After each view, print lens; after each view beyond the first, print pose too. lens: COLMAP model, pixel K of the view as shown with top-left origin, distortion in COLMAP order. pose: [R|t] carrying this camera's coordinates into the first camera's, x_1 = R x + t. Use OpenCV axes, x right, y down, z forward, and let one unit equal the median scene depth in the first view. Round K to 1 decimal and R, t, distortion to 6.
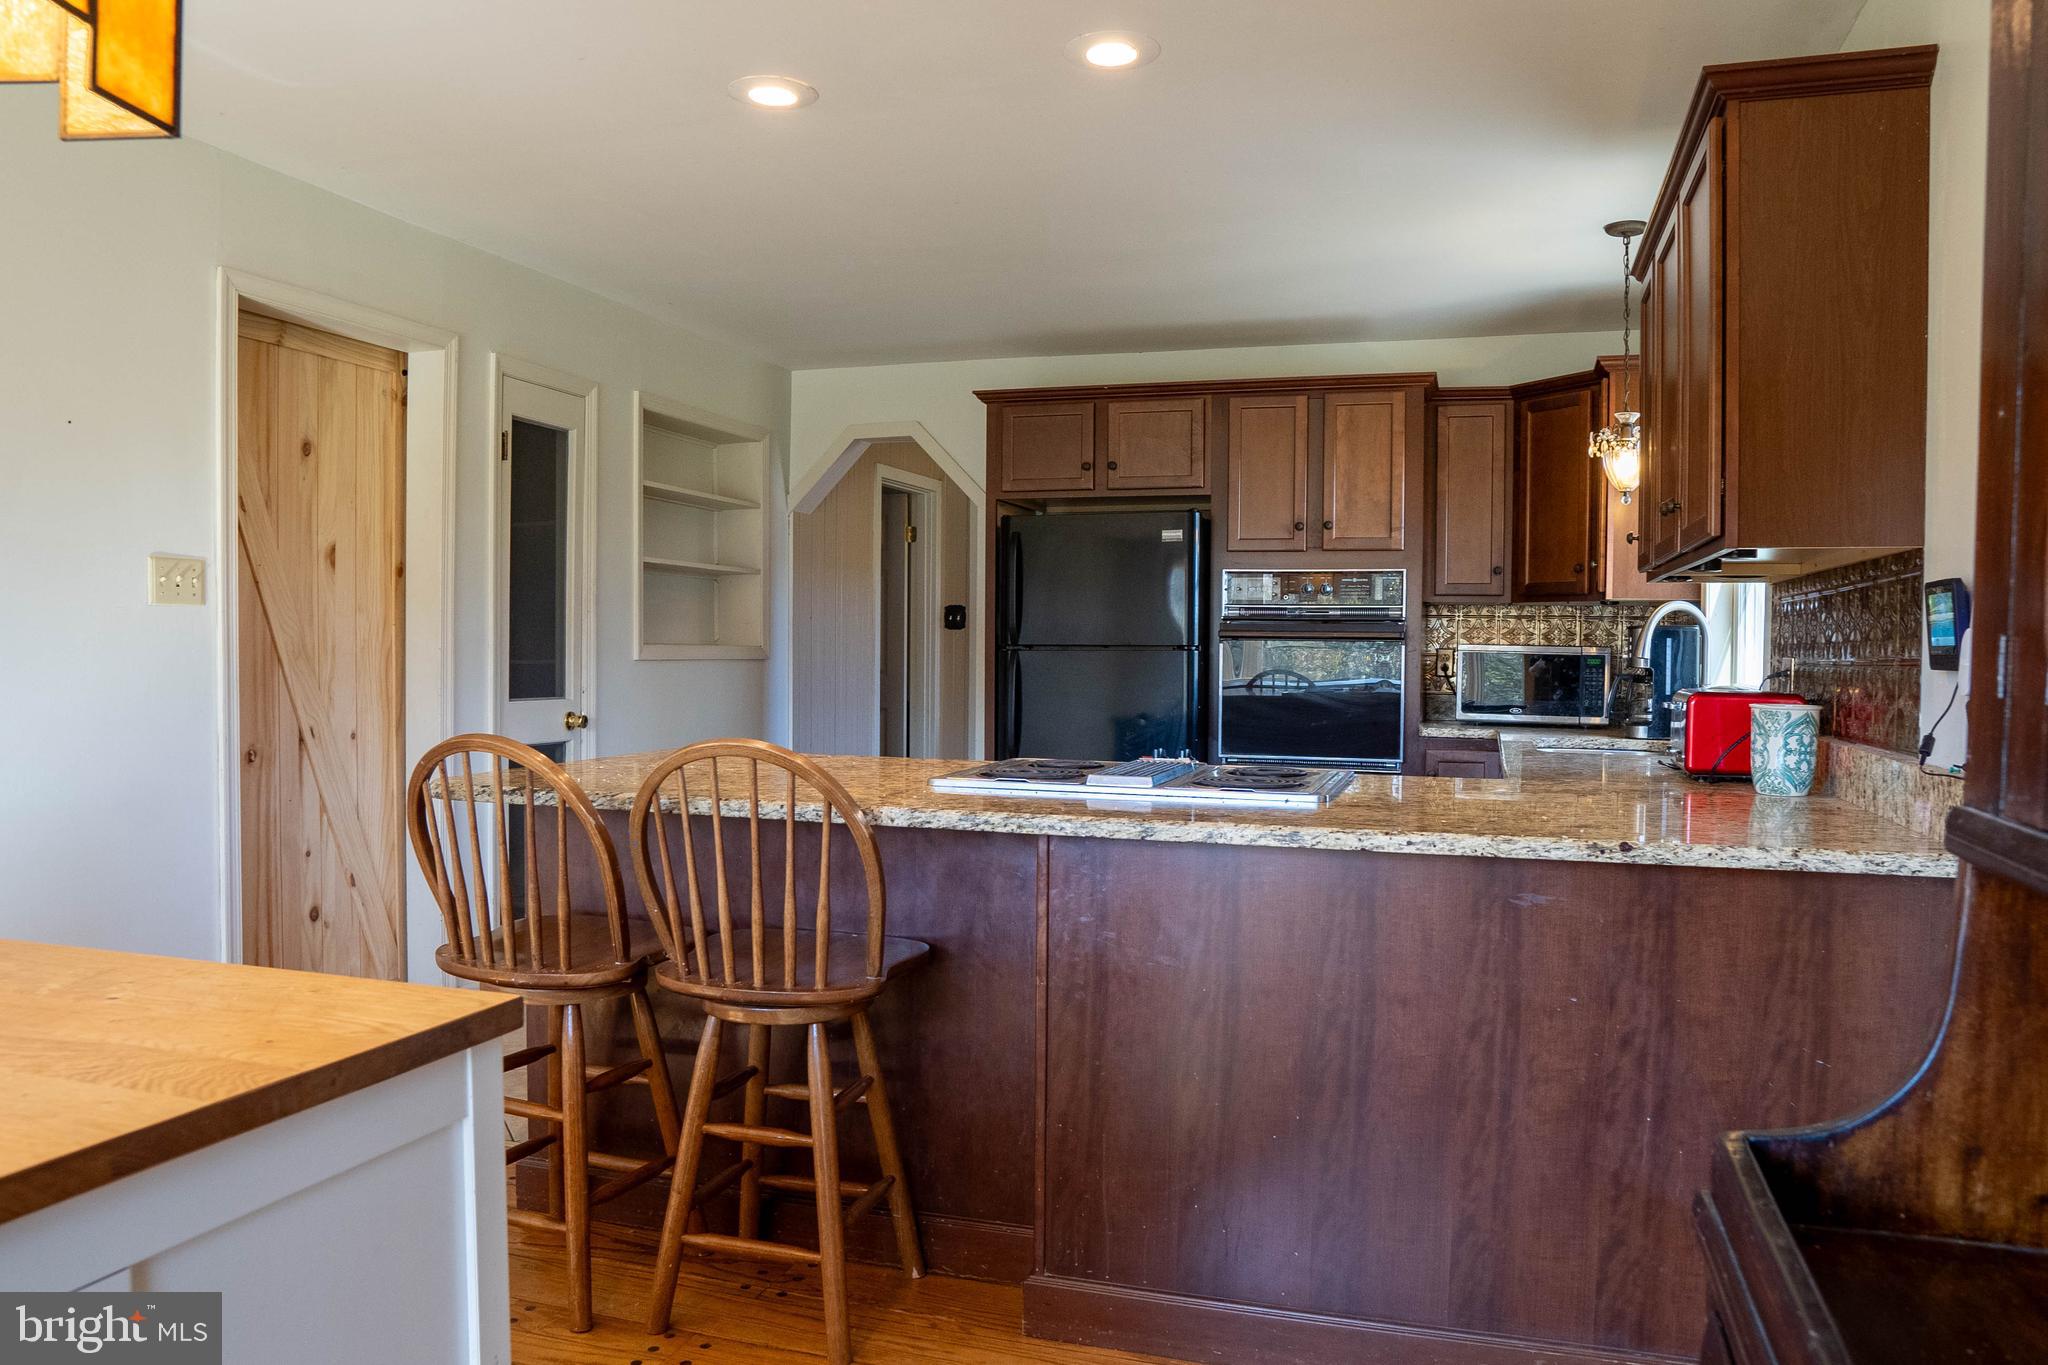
lens RADIAL K [[1463.4, 0, 1005.2], [0, 1463.4, 688.0], [0, 0, 1]] dist [-0.086191, 0.044512]
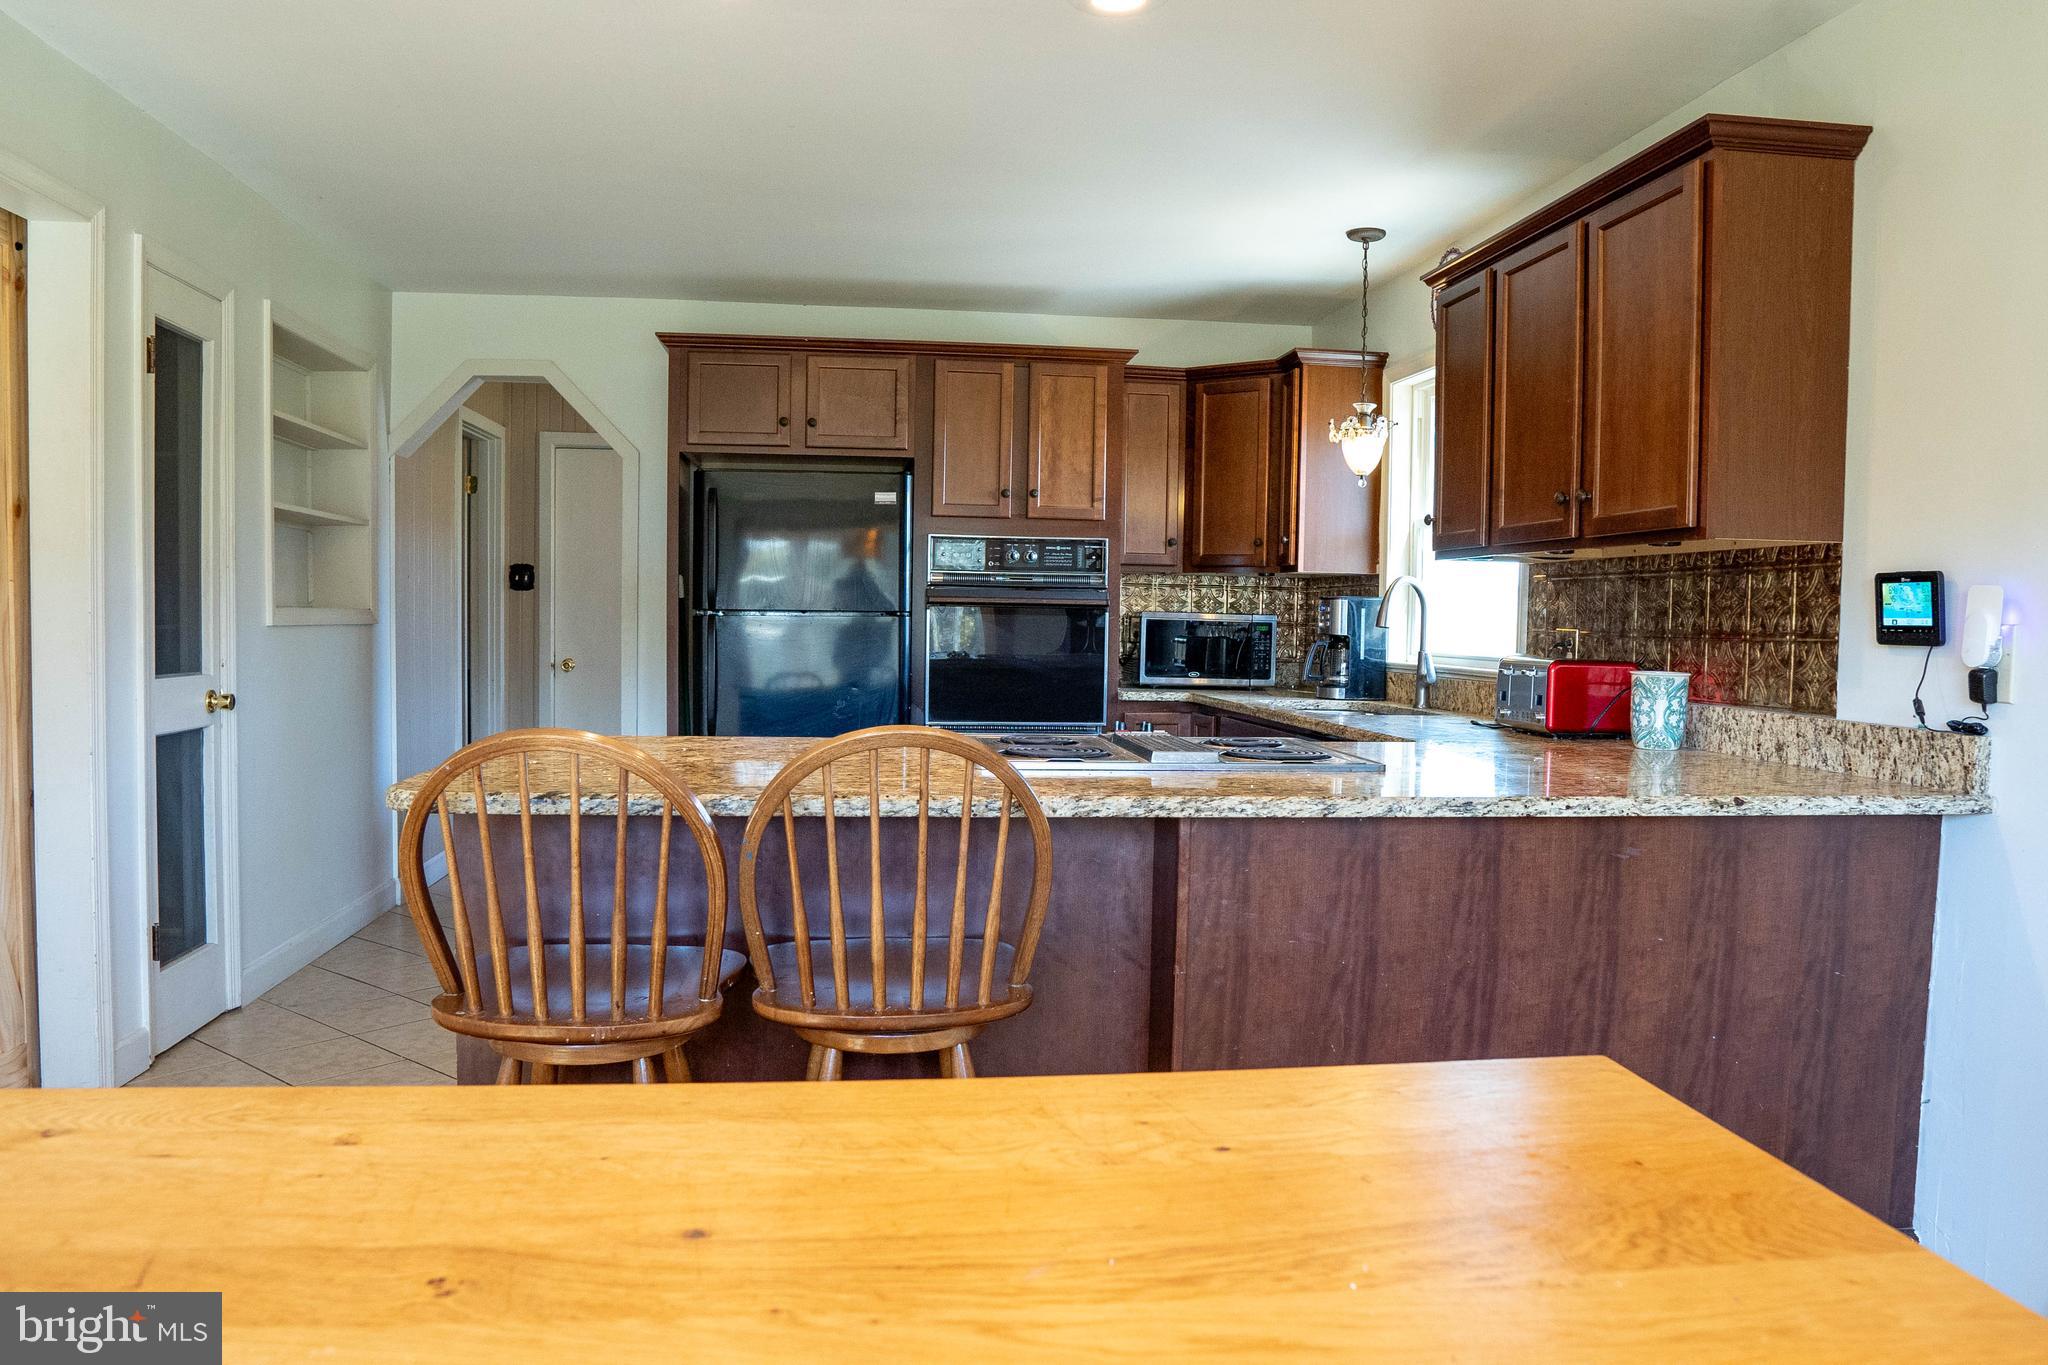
lens RADIAL K [[1463.4, 0, 1002.5], [0, 1463.4, 680.3], [0, 0, 1]] dist [-0.086191, 0.044512]
pose [[0.905772, -0.013537, 0.423548, -0.265959], [0.004362, 0.999735, 0.022624, -0.006173], [-0.423742, -0.018644, 0.905591, 0.103457]]
